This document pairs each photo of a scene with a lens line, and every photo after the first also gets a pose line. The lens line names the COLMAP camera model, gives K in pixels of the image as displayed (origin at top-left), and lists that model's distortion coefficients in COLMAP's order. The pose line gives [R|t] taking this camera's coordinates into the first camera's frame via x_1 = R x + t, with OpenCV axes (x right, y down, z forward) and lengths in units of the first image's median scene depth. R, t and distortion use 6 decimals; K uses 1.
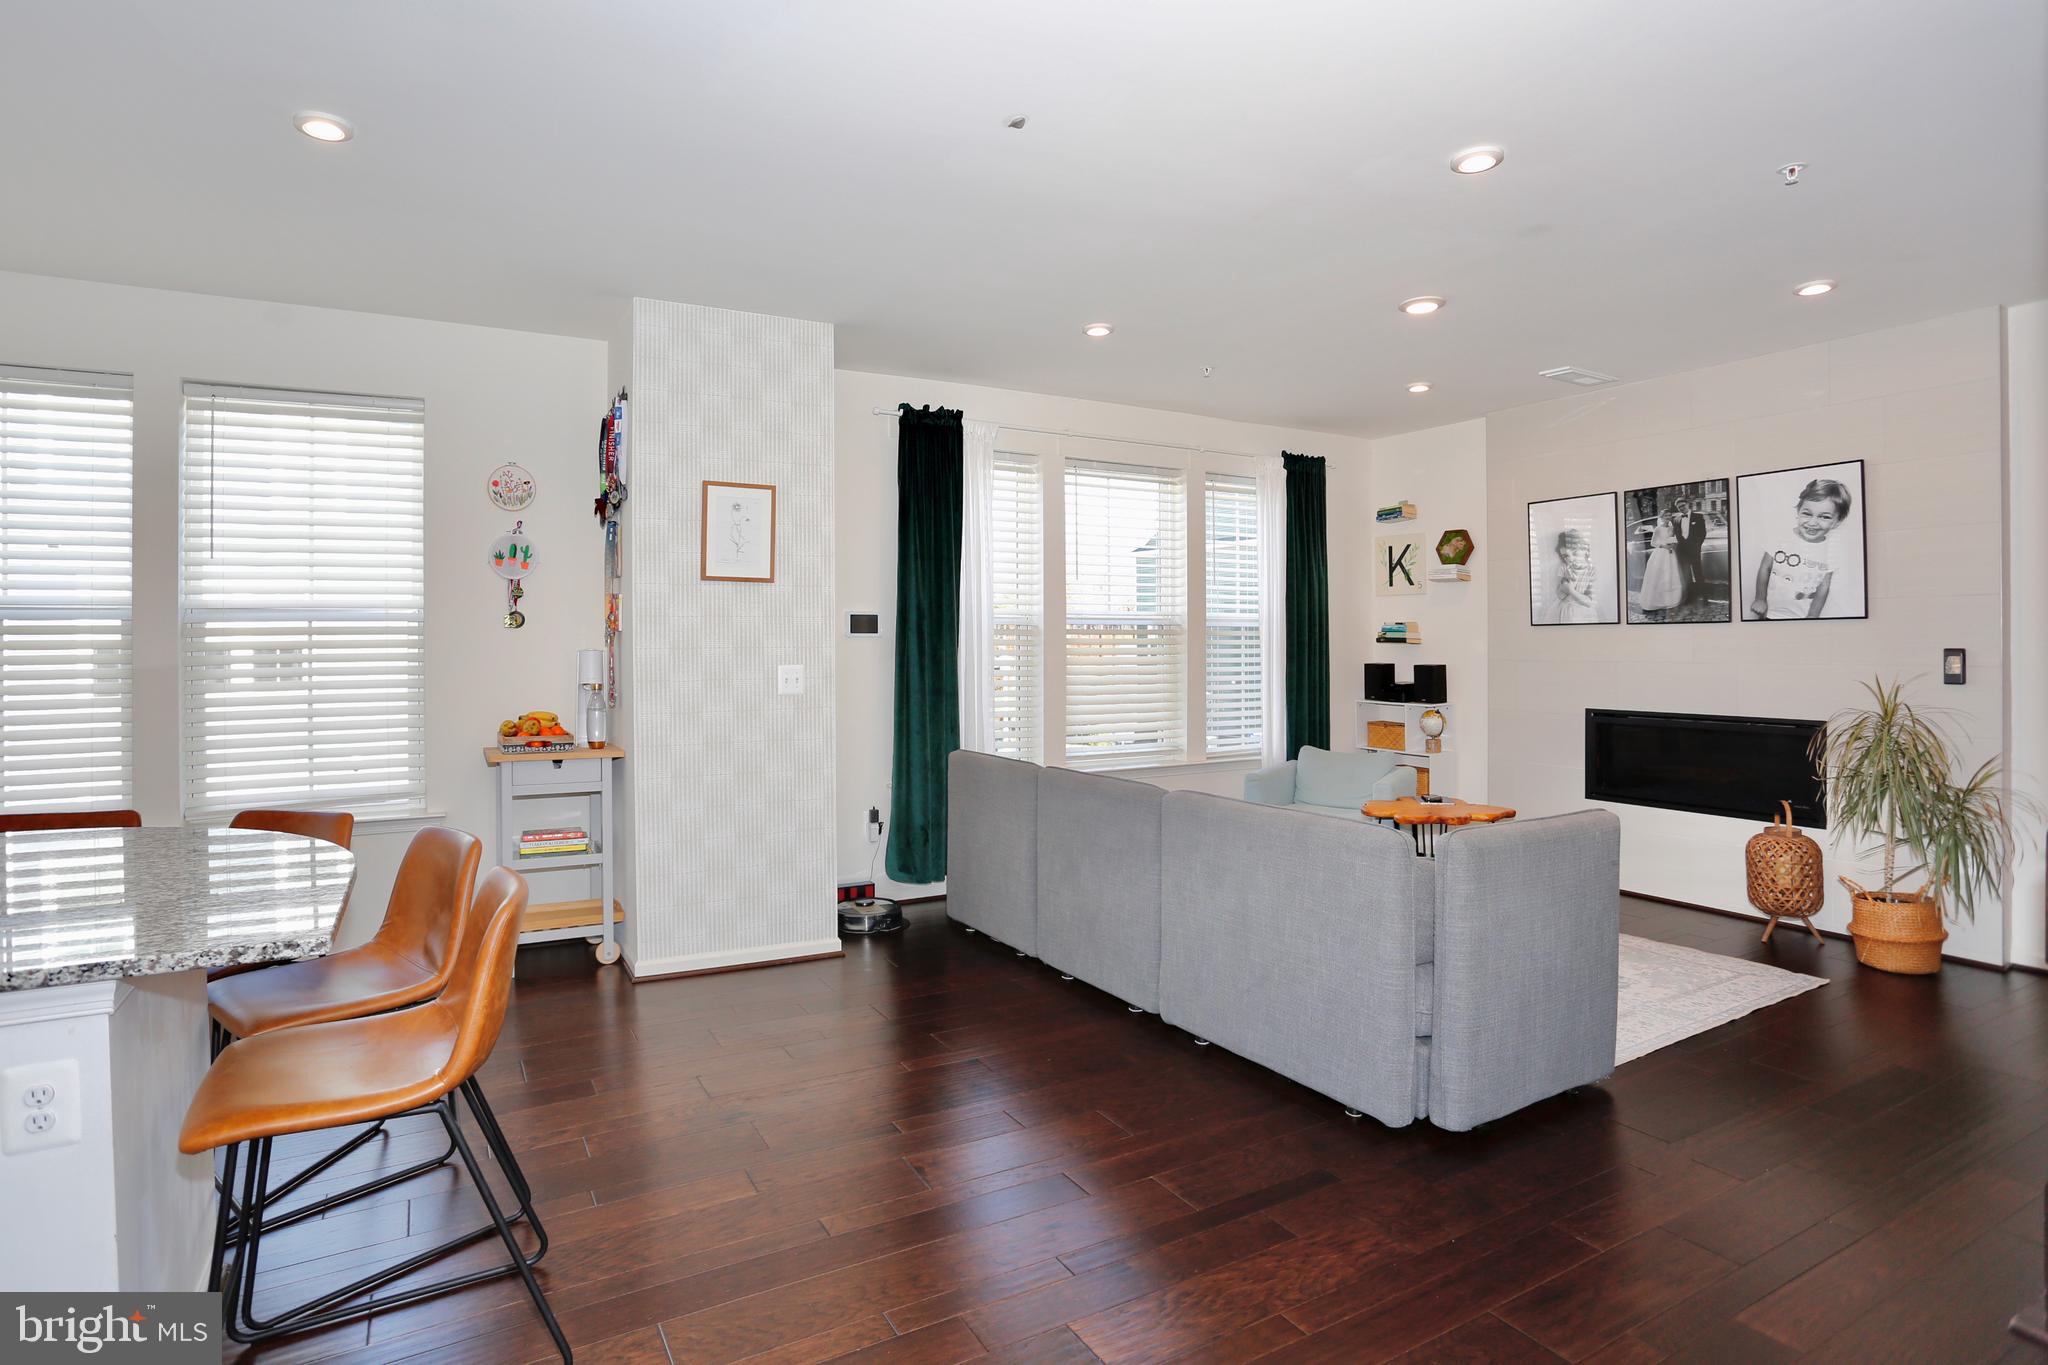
lens RADIAL K [[1025.6, 0, 960.0], [0, 1025.6, 655.5], [0, 0, 1]] dist [-0.050588, 0.017299]
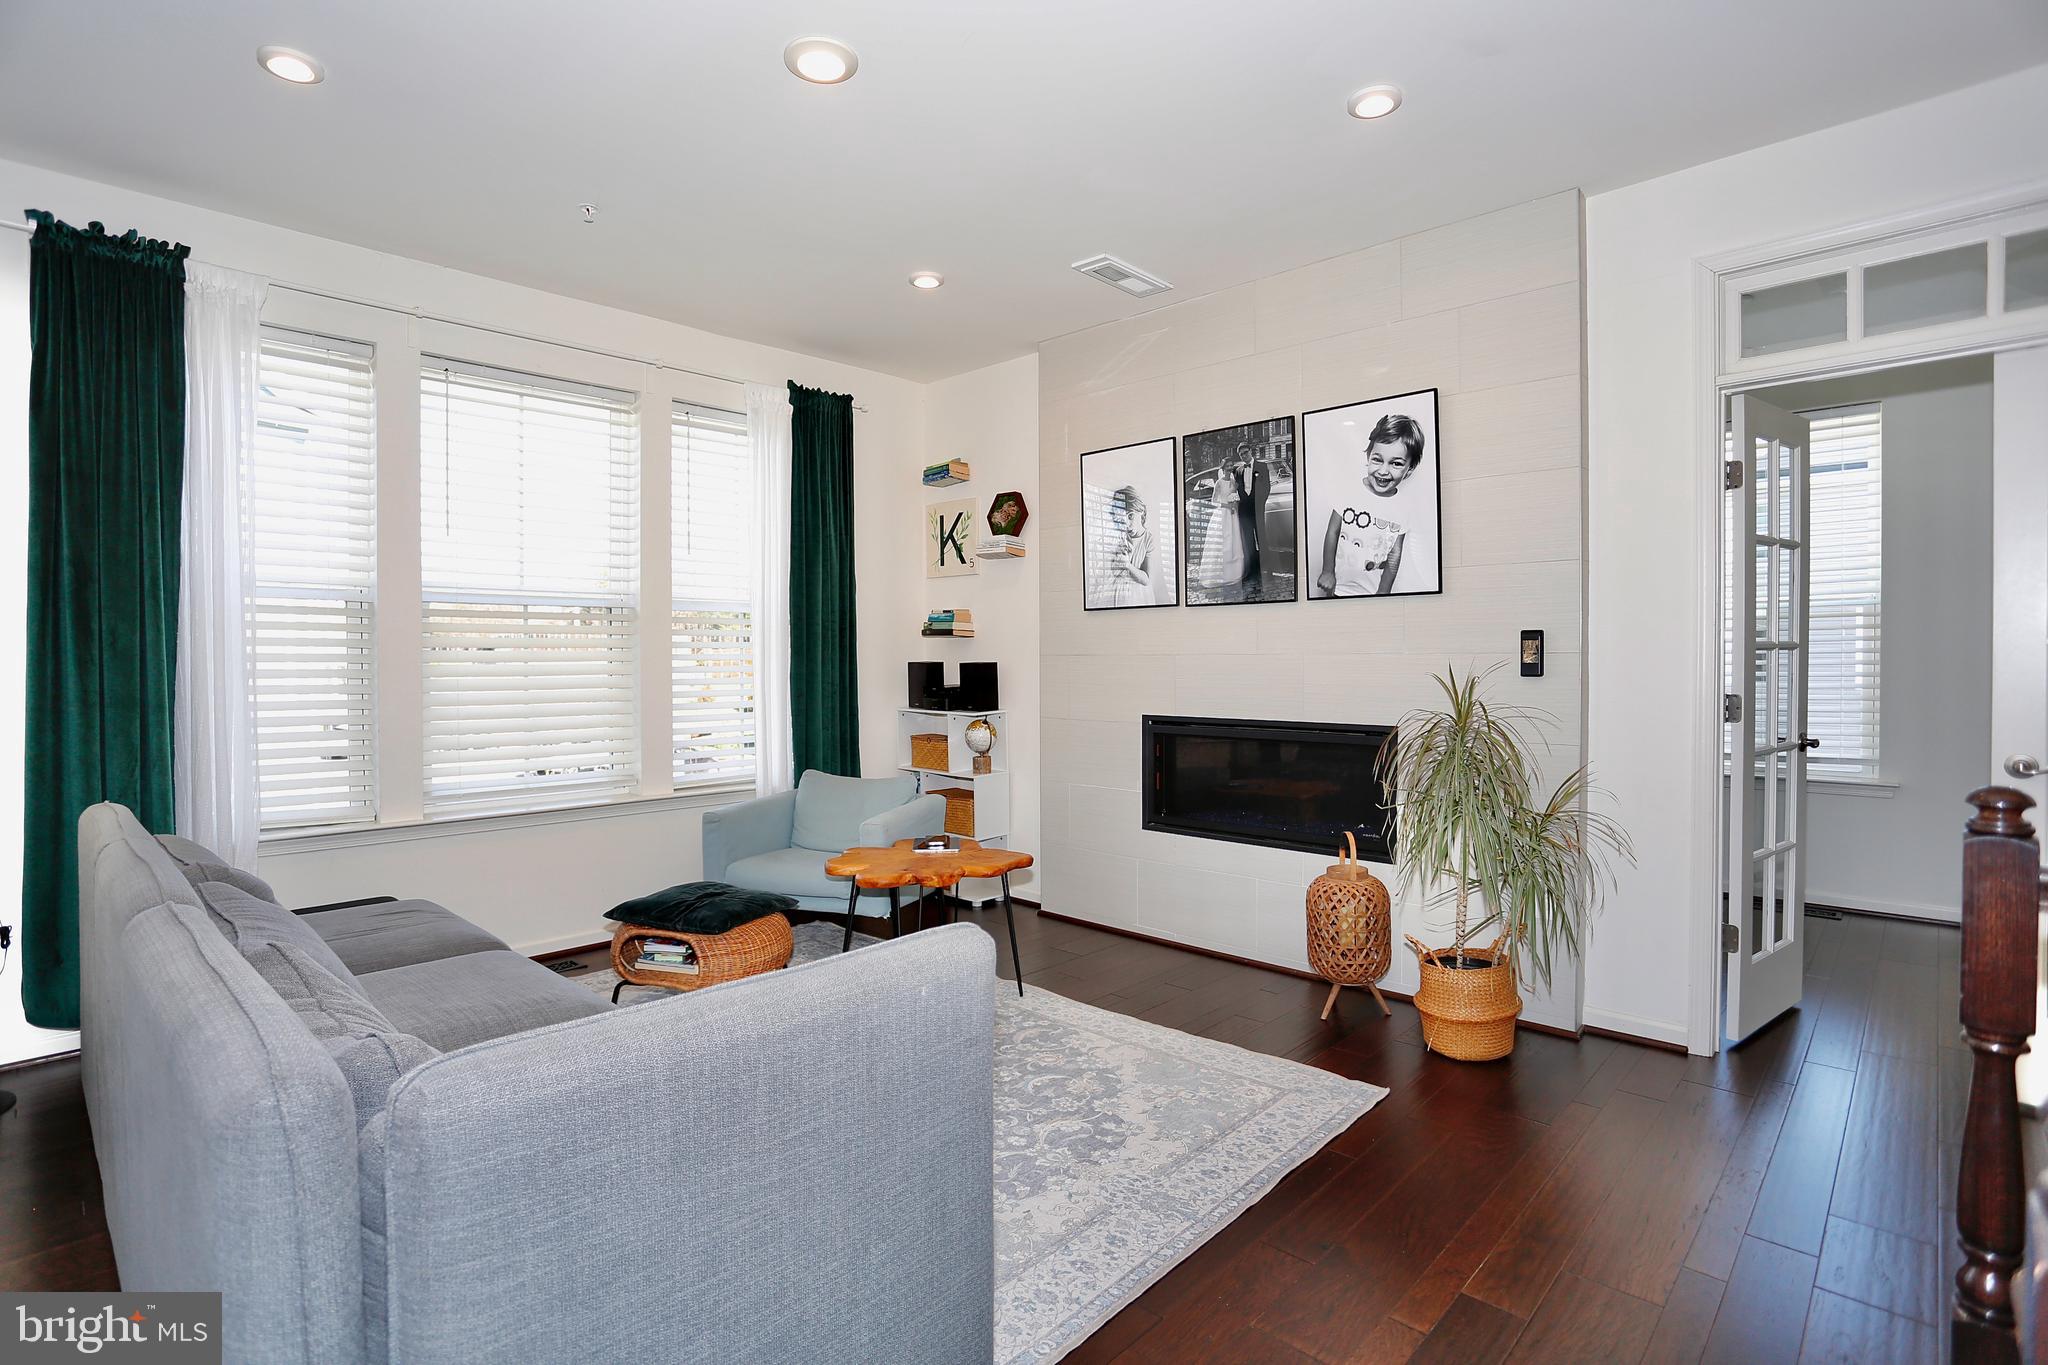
lens RADIAL K [[1025.6, 0, 990.8], [0, 1025.6, 690.7], [0, 0, 1]] dist [-0.050588, 0.017299]
pose [[0.951276, -0.008299, 0.308228, 0.297482], [0.001899, 0.999776, 0.021059, 0.019017], [-0.308333, -0.019448, 0.951080, 0.315063]]
